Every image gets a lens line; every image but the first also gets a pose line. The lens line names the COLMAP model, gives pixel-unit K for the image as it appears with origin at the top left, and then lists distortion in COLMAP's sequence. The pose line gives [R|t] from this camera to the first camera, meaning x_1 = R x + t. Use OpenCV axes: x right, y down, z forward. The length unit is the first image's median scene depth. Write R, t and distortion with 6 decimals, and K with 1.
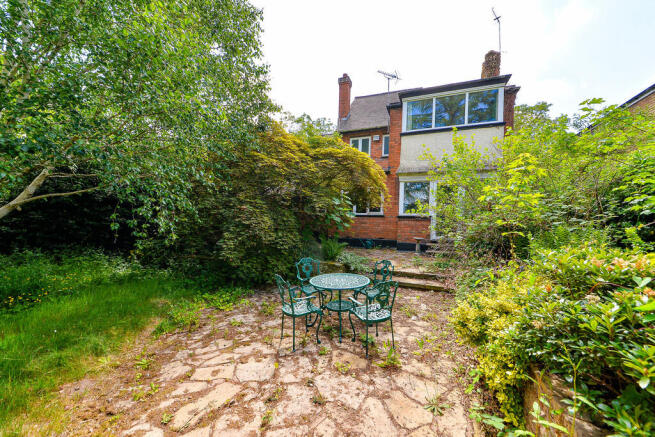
lens RADIAL K [[250.2, 0, 327.5], [0, 250.2, 218.5], [0, 0, 1]] dist [-0.020414, 0.000062]
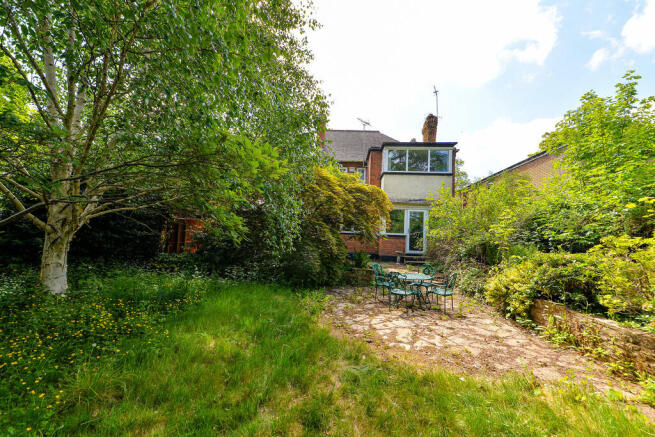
lens RADIAL K [[249.0, 0, 327.5], [0, 249.0, 218.5], [0, 0, 1]] dist [-0.001391, -0.000236]
pose [[0.955296, 0.044431, 0.292292, -1.146948], [-0.025754, 0.997391, -0.067440, -0.005062], [-0.294526, 0.056898, 0.953948, -0.501395]]
